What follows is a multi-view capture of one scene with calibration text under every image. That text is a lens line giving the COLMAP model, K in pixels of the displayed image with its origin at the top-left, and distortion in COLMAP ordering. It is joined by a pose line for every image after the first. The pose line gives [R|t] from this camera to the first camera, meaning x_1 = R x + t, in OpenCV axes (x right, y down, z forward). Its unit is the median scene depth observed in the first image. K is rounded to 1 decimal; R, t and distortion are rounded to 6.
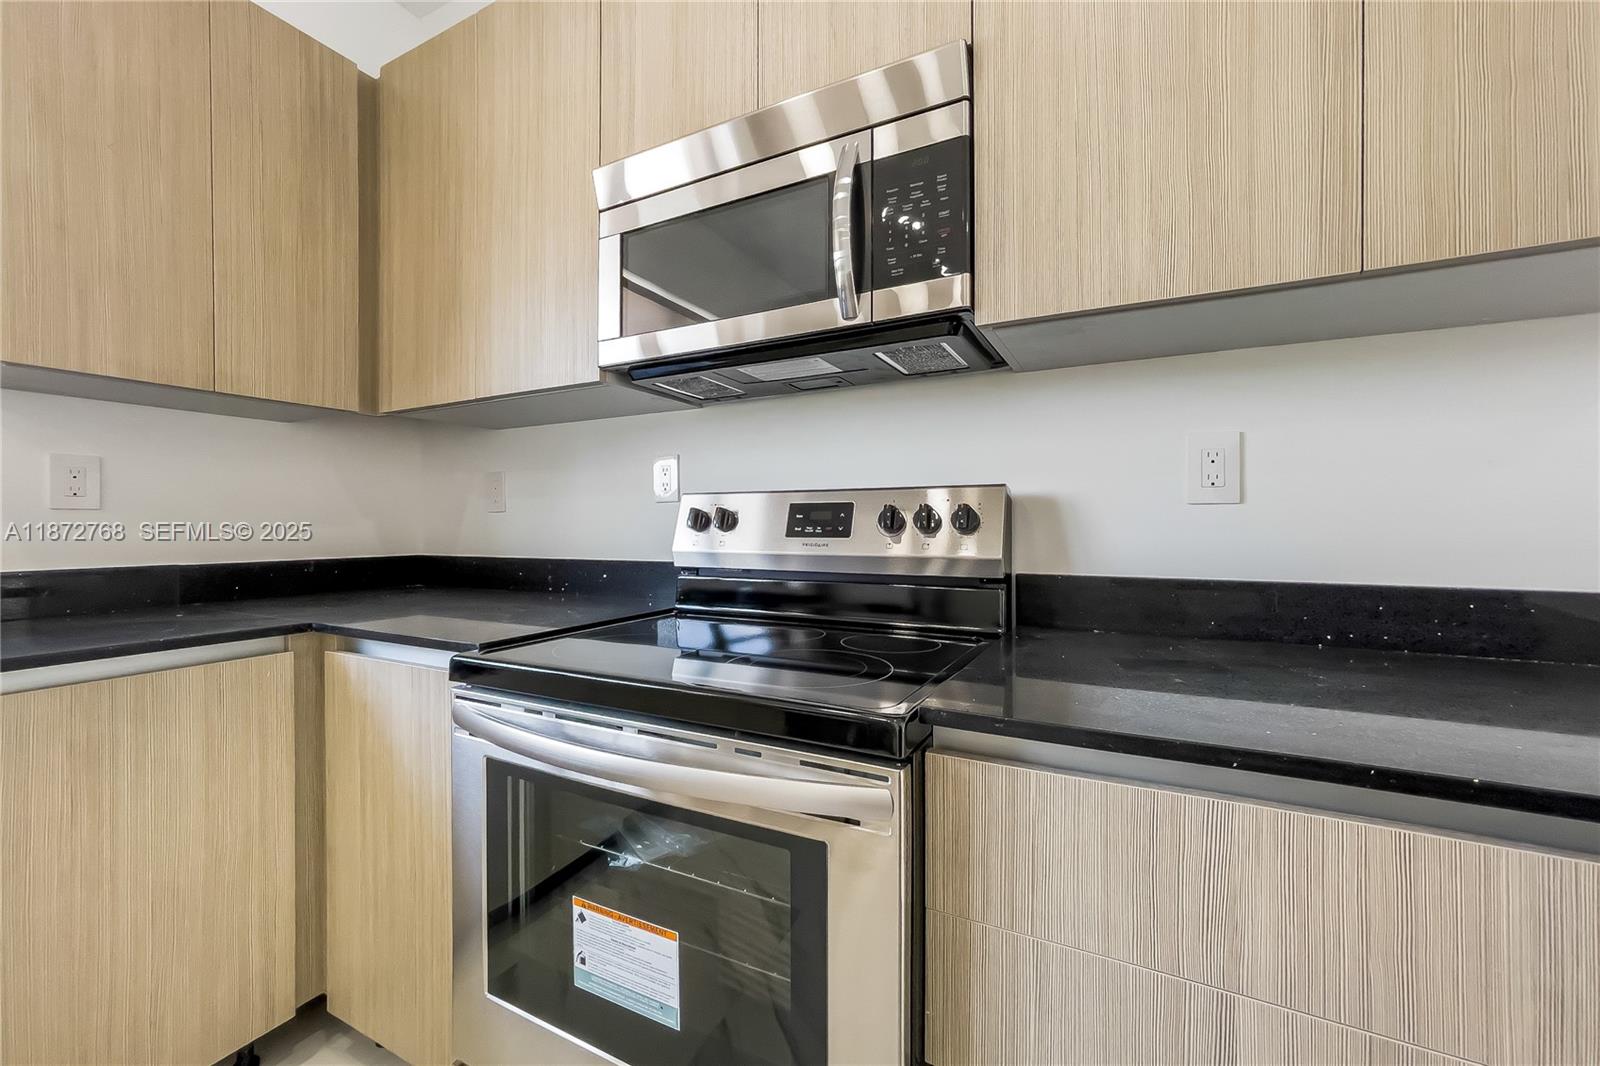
lens RADIAL K [[645.8, 0, 803.6], [0, 645.8, 530.3], [0, 0, 1]] dist [-0.008046, 0.004131]
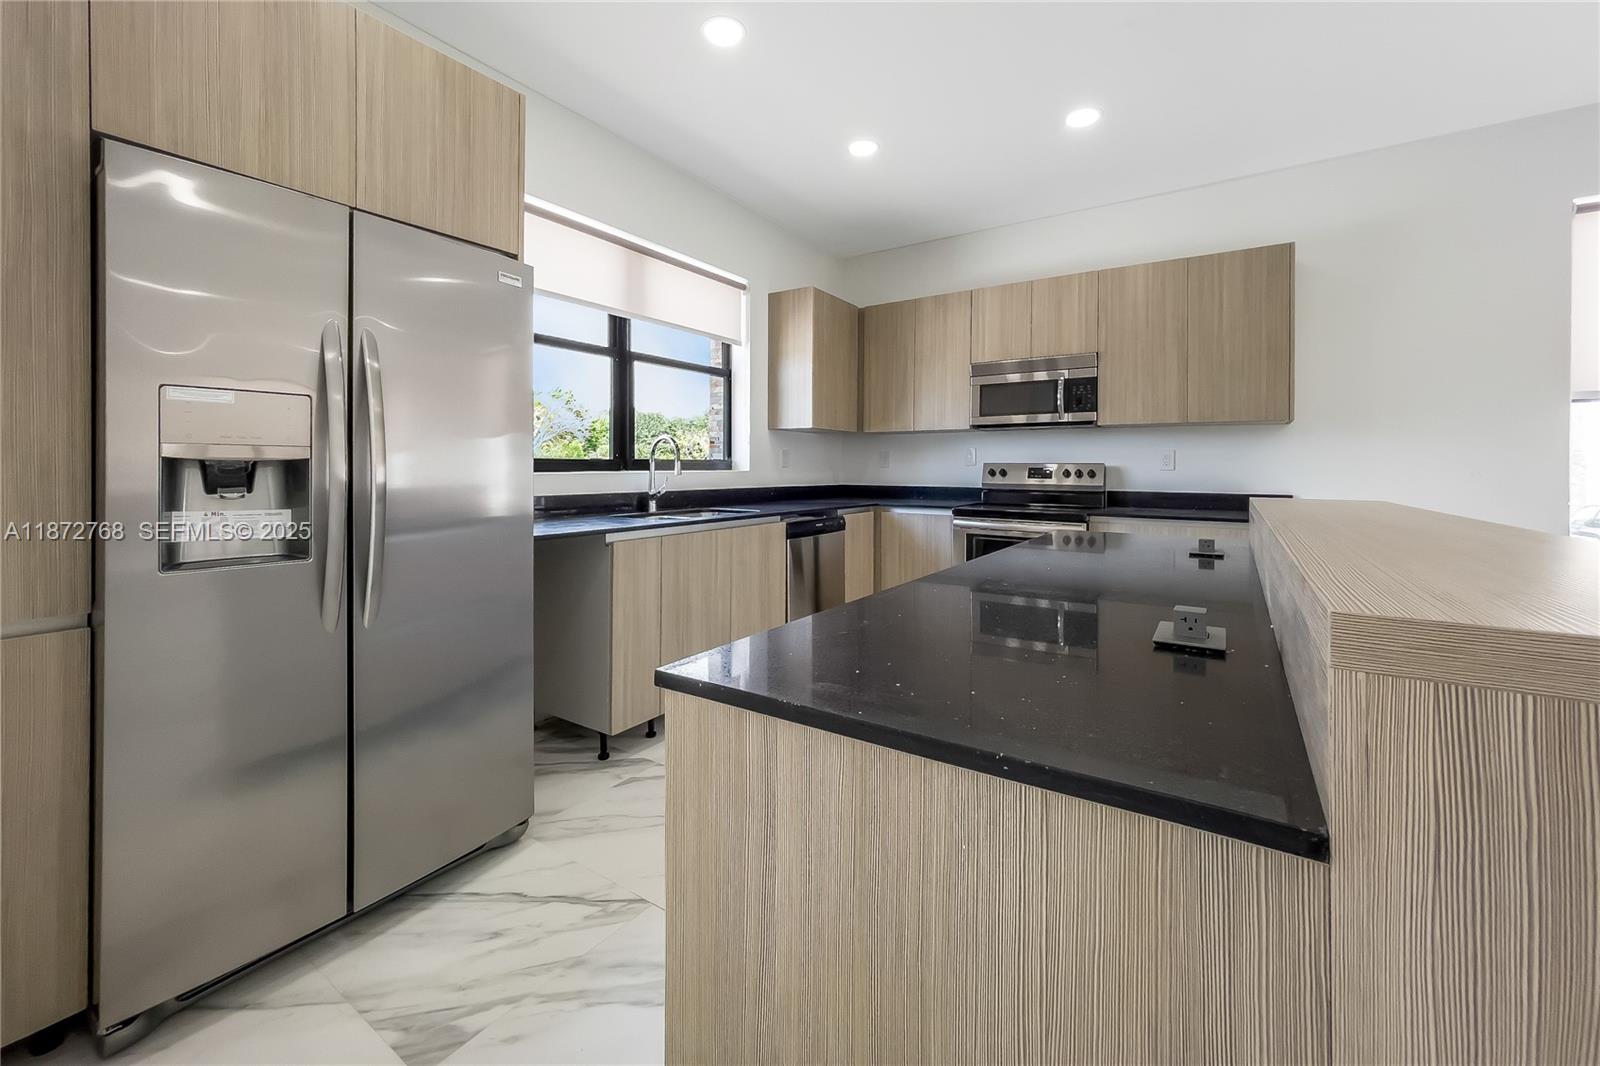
lens RADIAL K [[645.8, 0, 792.0], [0, 645.8, 467.1], [0, 0, 1]] dist [-0.008046, 0.004131]
pose [[0.993109, 0.007130, -0.116978, -0.884071], [-0.007987, 0.999945, -0.006853, -0.015287], [0.116923, 0.007740, 0.993111, -2.457924]]
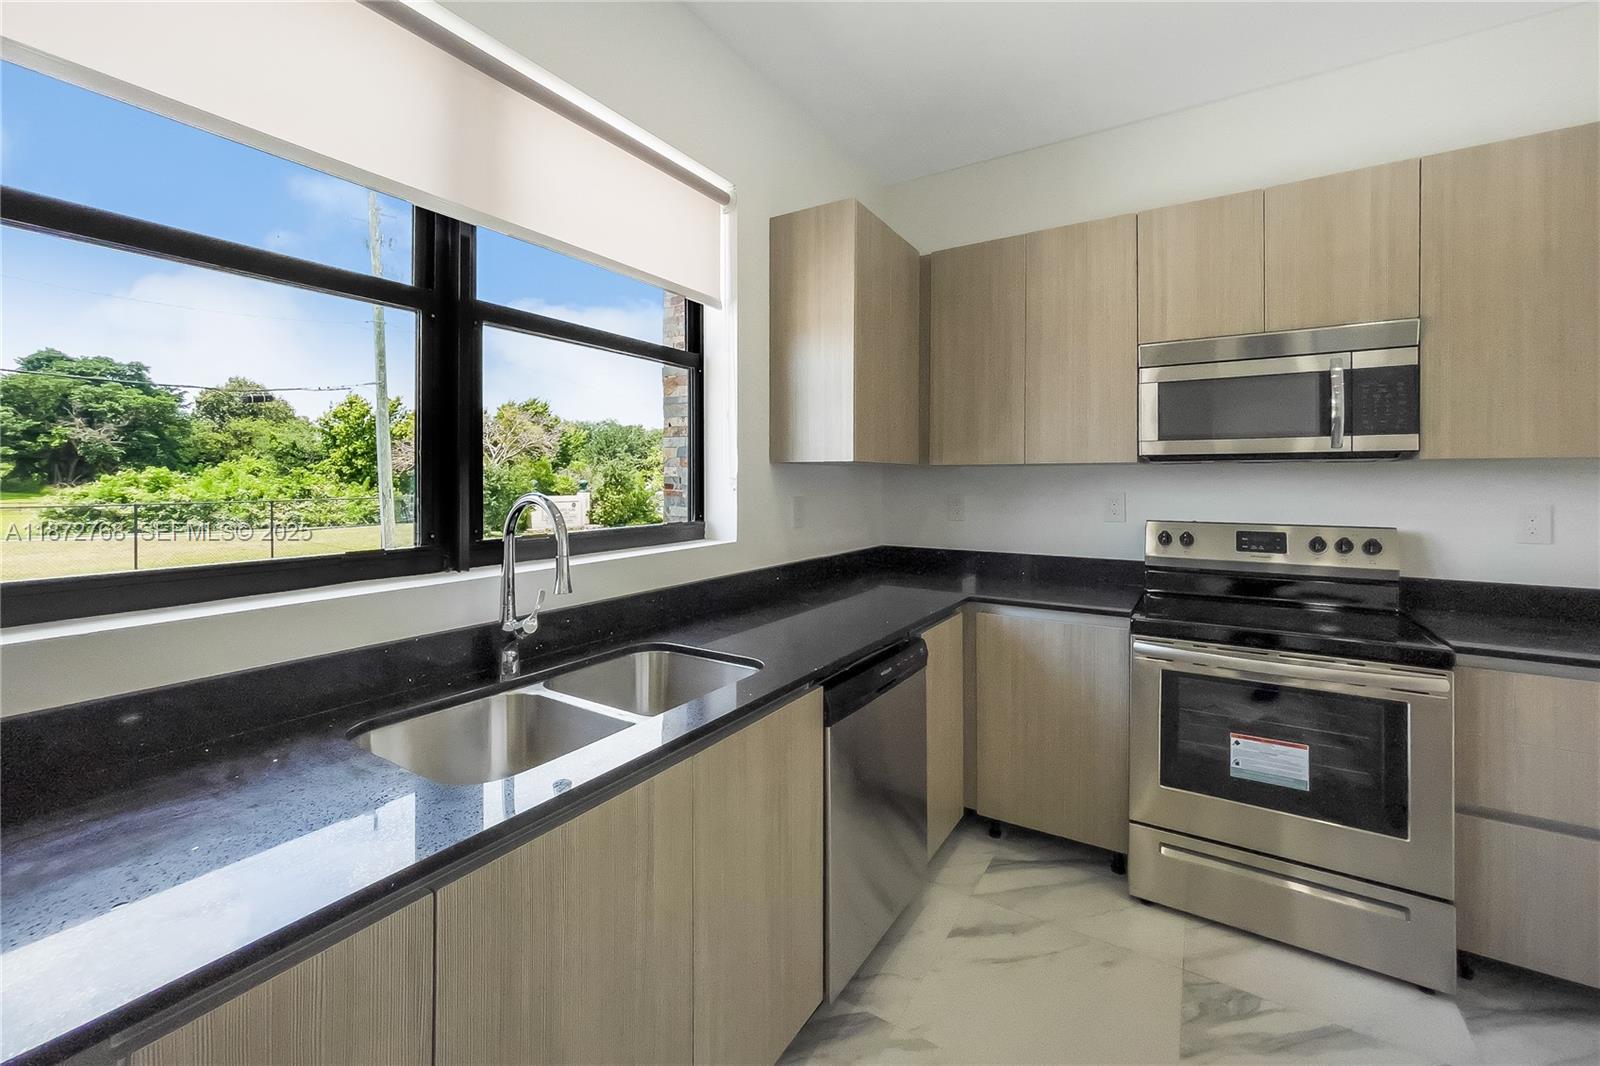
lens RADIAL K [[645.8, 0, 795.9], [0, 645.8, 482.6], [0, 0, 1]] dist [-0.008046, 0.004131]
pose [[0.996543, 0.005066, -0.082921, -1.188277], [-0.005449, 0.999976, -0.004393, -0.177677], [0.082897, 0.004830, 0.996546, -0.910956]]
